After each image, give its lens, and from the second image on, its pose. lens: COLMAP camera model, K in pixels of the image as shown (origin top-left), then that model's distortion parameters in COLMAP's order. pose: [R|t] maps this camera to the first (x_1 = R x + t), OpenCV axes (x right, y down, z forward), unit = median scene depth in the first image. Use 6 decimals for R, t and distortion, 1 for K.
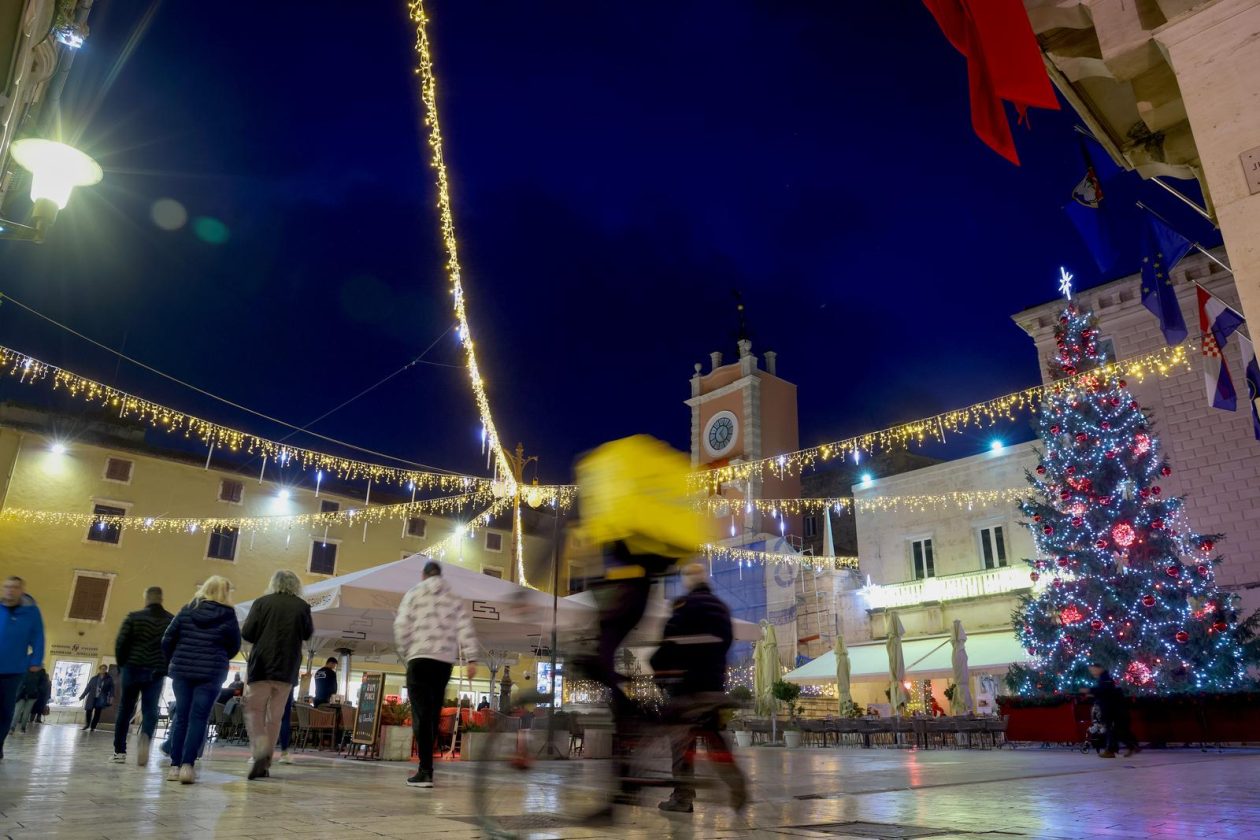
lens RADIAL K [[881.8, 0, 630.0], [0, 881.8, 420.0], [0, 0, 1]] dist [-0.050888, 0.002345]
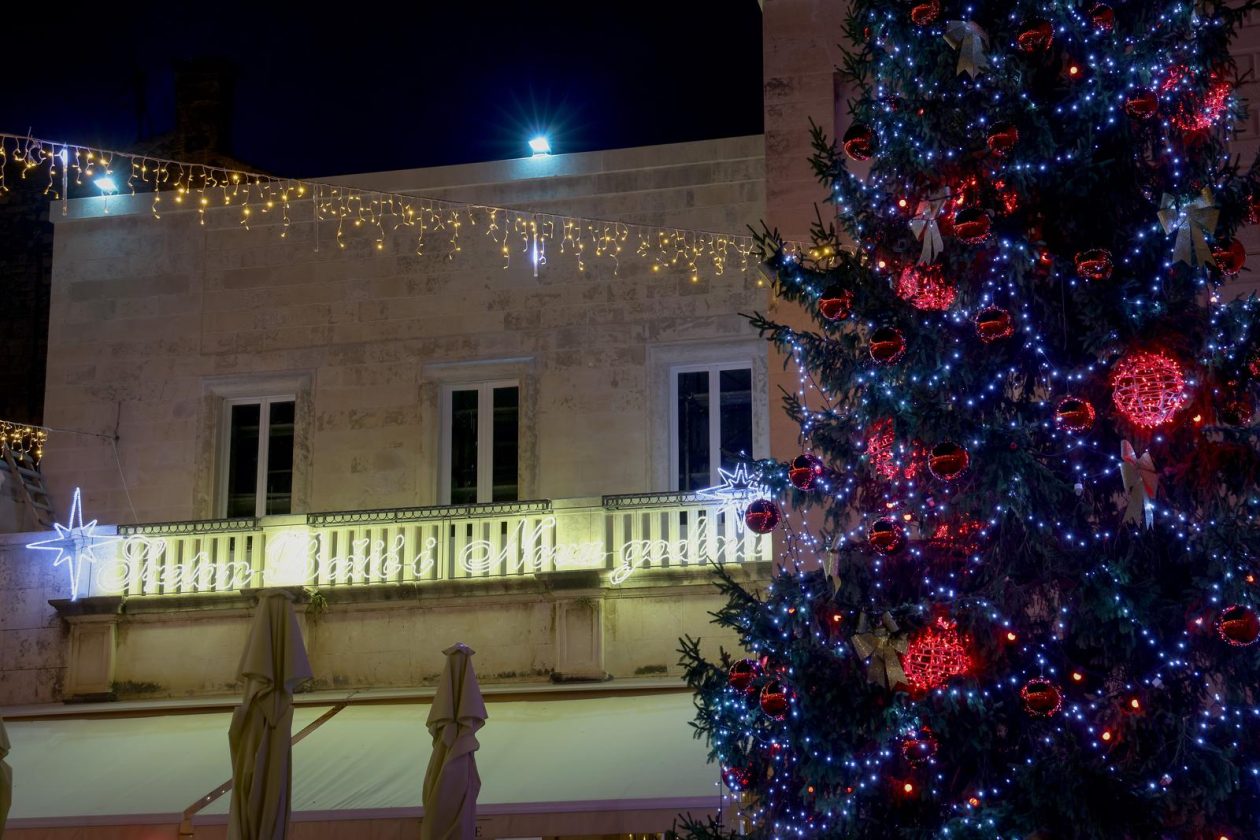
lens RADIAL K [[1949.5, 0, 631.2], [0, 1949.5, 492.4], [0, 0, 1]] dist [0.169158, 0.005402]
pose [[0.821419, 0.110775, 0.559463, 0.051613], [-0.187272, 0.978953, 0.081124, 0.092139], [-0.538702, -0.171409, 0.824876, 0.357300]]
